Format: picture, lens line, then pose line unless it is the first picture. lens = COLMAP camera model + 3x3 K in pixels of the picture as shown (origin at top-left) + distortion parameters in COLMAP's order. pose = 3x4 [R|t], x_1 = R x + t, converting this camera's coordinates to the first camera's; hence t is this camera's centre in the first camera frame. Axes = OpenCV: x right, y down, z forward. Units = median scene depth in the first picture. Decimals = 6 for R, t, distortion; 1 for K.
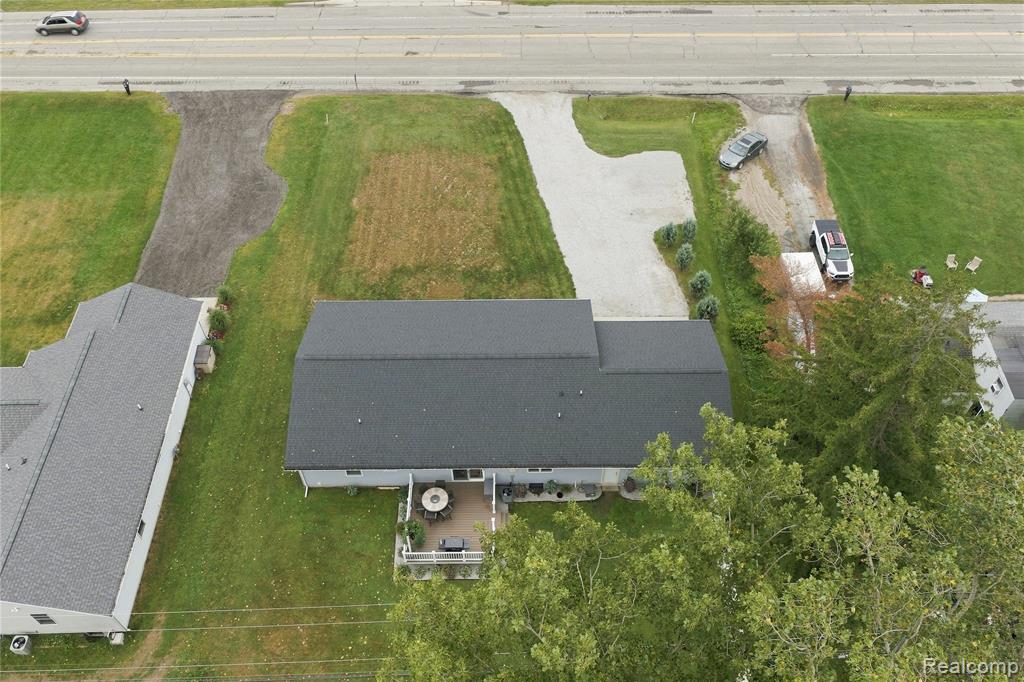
lens RADIAL K [[848.3, 0, 515.1], [0, 848.3, 342.4], [0, 0, 1]] dist [0.018040, -0.034516]
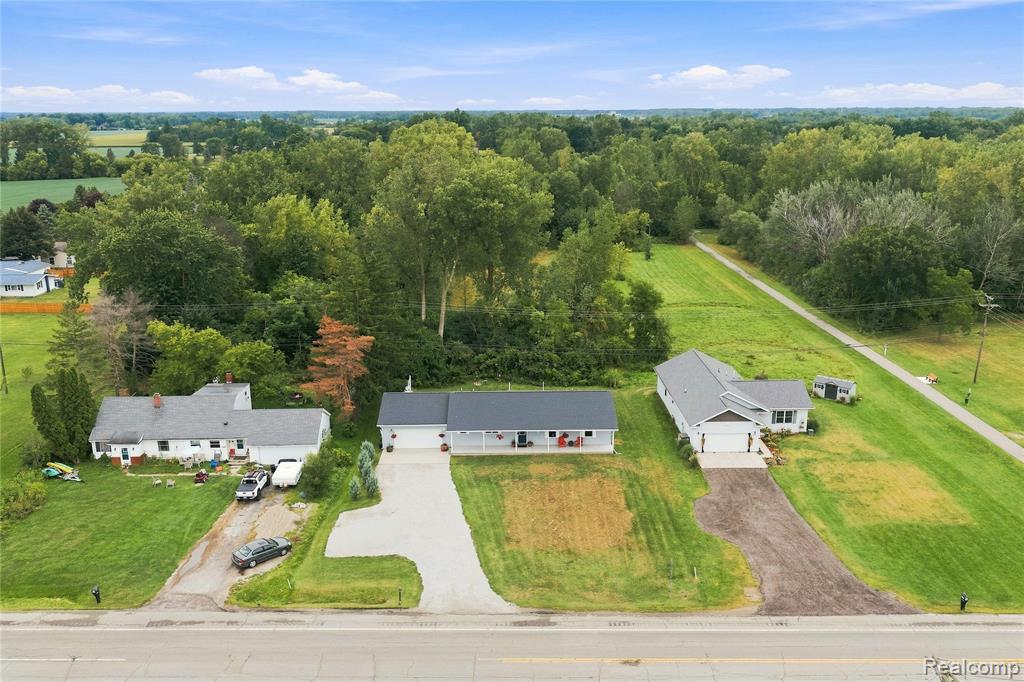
lens RADIAL K [[848.3, 0, 515.7], [0, 848.3, 337.7], [0, 0, 1]] dist [0.018040, -0.034516]
pose [[-0.999867, 0.016268, 0.000706, -0.034393], [0.007360, 0.412825, 0.910781, -1.196913], [0.014526, 0.910665, -0.412890, 1.146218]]
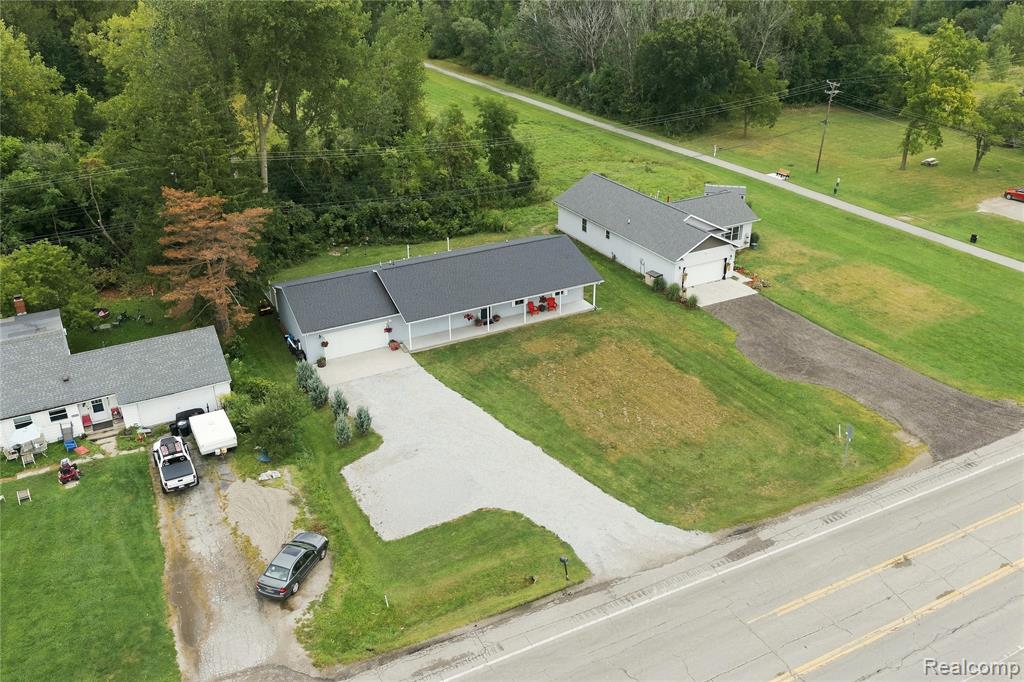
lens RADIAL K [[848.3, 0, 515.0], [0, 848.3, 340.2], [0, 0, 1]] dist [0.018040, -0.034516]
pose [[-0.886732, 0.218640, -0.407311, 0.332987], [-0.348331, 0.263258, 0.899645, -0.873962], [0.303926, 0.939623, -0.157280, 0.957345]]
